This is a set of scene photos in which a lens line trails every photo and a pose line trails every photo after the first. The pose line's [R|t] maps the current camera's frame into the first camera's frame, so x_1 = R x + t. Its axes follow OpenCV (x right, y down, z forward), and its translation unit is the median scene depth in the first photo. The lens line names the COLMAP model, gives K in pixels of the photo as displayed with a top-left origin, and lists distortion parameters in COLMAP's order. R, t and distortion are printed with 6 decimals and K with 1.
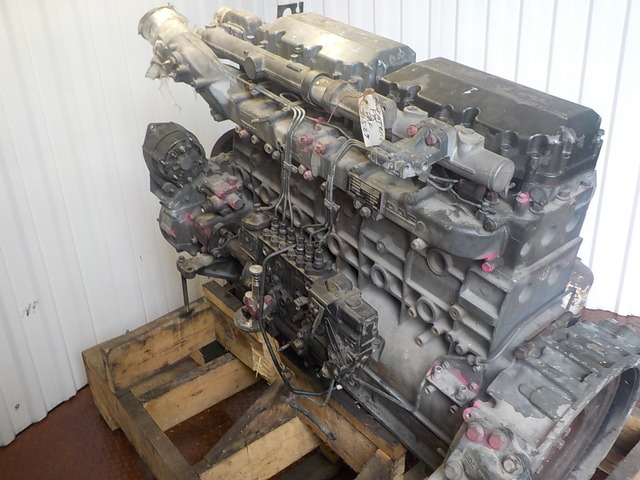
lens RADIAL K [[612.4, 0, 320.0], [0, 612.4, 240.0], [0, 0, 1]] dist [0.021500, 0.000000]
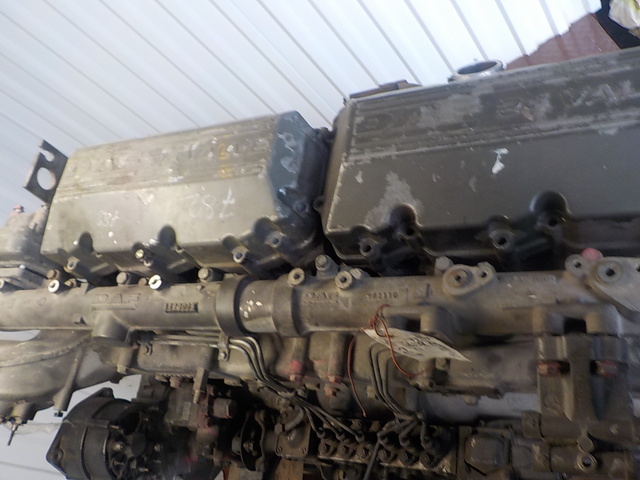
lens RADIAL K [[612.4, 0, 319.3], [0, 612.4, 240.9], [0, 0, 1]] dist [0.021500, 0.000000]
pose [[0.663747, -0.747624, 0.022333, 0.068319], [0.704420, 0.634871, 0.317382, -0.380597], [-0.251461, -0.194929, 0.948035, 0.436364]]
